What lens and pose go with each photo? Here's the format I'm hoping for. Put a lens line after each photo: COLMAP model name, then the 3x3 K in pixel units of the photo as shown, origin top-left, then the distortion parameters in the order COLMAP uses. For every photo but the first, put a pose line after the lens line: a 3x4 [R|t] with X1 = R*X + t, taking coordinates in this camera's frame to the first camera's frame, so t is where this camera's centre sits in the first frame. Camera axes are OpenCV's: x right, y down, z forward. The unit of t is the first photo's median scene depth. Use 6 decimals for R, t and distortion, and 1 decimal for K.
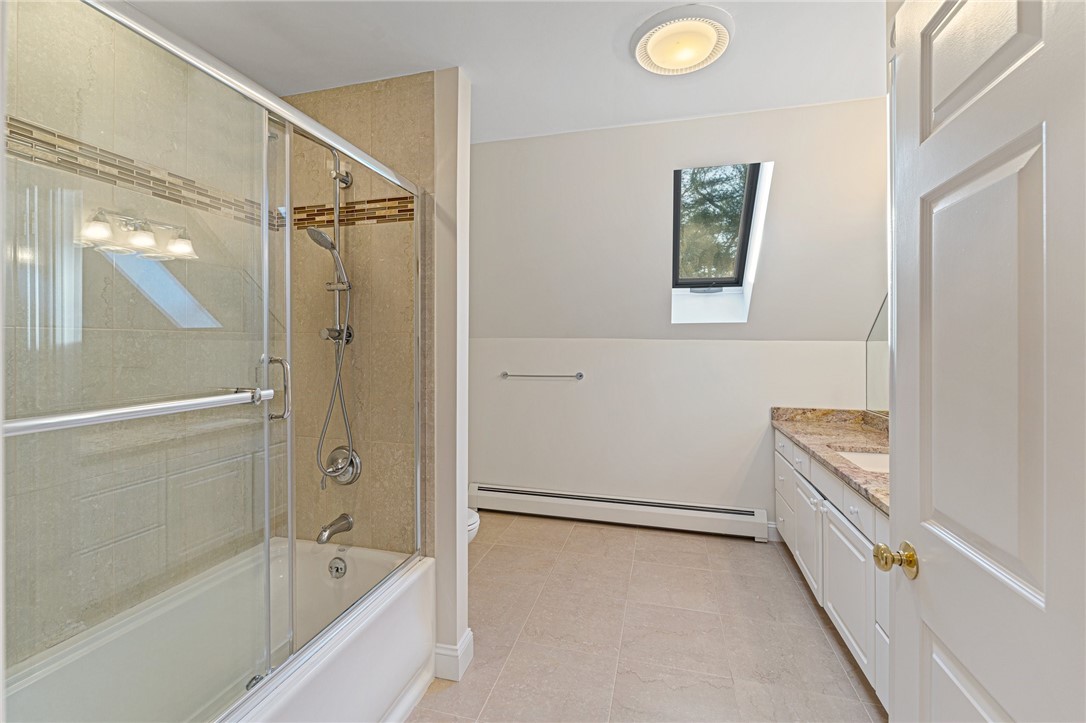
lens RADIAL K [[467.0, 0, 543.5], [0, 467.0, 352.9], [0, 0, 1]] dist [-0.001459, 0.000062]
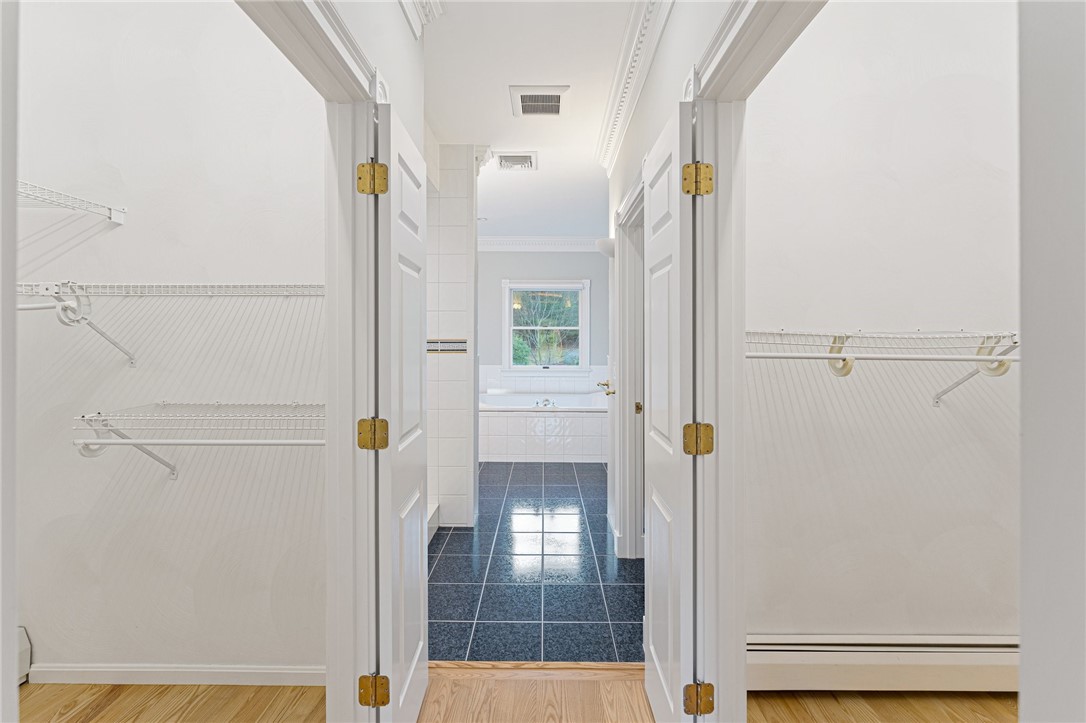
lens RADIAL K [[440.9, 0, 544.9], [0, 440.9, 351.2], [0, 0, 1]] dist [-0.001600, -0.000092]
pose [[0.967439, 0.004806, 0.253058, -0.142587], [-0.006409, 0.999964, 0.005511, 0.006412], [-0.253022, -0.006953, 0.967435, -1.014543]]
